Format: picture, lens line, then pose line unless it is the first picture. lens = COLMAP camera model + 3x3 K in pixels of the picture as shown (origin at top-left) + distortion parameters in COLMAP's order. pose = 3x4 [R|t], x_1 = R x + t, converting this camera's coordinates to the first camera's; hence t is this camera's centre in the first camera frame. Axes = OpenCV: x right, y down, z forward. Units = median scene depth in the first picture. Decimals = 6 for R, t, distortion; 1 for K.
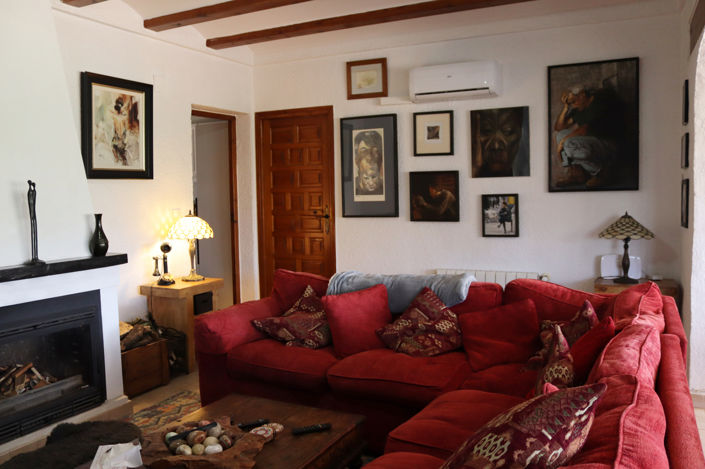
lens RADIAL K [[587.1, 0, 353.0], [0, 587.1, 234.1], [0, 0, 1]] dist [-0.089640, 0.037242]
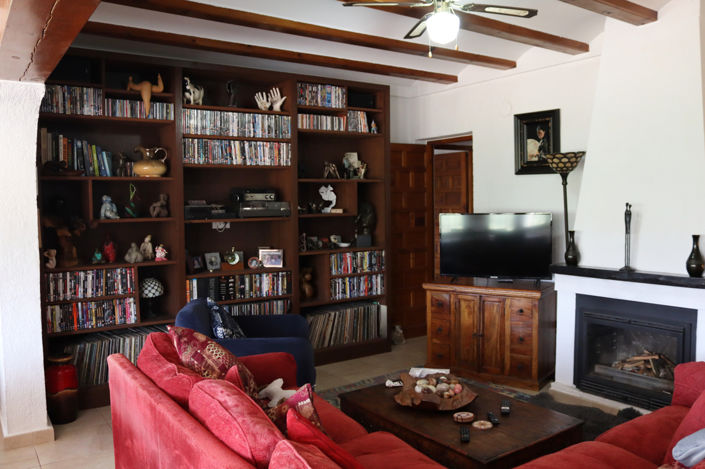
lens RADIAL K [[587.1, 0, 353.2], [0, 587.1, 233.6], [0, 0, 1]] dist [-0.089640, 0.037242]
pose [[-0.491919, 0.071870, -0.867669, 0.795964], [-0.038471, 0.993819, 0.104129, -0.131155], [0.869790, 0.084603, -0.486114, 1.068532]]
